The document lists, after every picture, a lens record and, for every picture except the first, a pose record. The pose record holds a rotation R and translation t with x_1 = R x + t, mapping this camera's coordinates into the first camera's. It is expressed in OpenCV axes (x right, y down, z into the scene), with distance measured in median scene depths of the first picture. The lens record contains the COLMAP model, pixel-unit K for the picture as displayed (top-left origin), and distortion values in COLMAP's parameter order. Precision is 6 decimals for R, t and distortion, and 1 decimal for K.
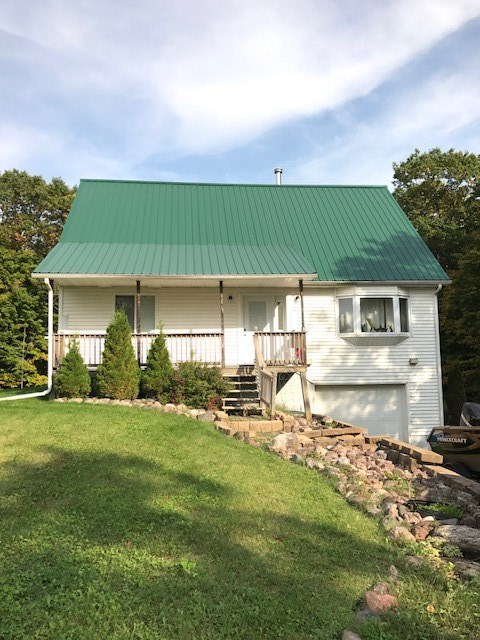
lens RADIAL K [[513.2, 0, 240.0], [0, 513.2, 320.0], [0, 0, 1]] dist [0.001916, -0.001887]
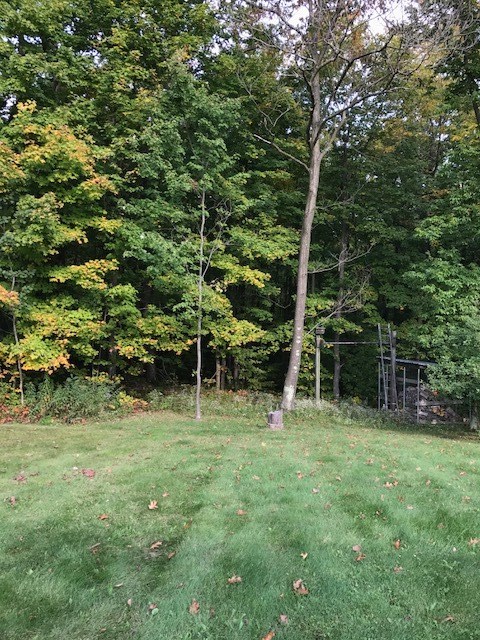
lens RADIAL K [[513.2, 0, 240.0], [0, 513.2, 320.0], [0, 0, 1]] dist [0.001916, -0.001887]
pose [[0.950140, 0.035755, -0.309766, -0.717524], [0.004619, 0.991682, 0.128632, 0.146810], [0.311788, -0.123649, 0.942072, 1.682786]]
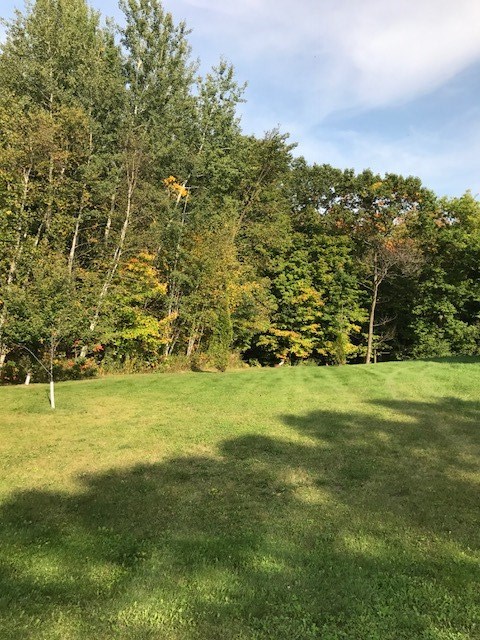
lens RADIAL K [[526.4, 0, 242.3], [0, 526.4, 318.5], [0, 0, 1]] dist [0.008274, -0.000823]
pose [[0.946737, 0.012184, -0.321776, -0.653579], [0.008242, 0.998040, 0.062041, -0.063236], [0.321901, -0.061388, 0.944781, -0.491163]]
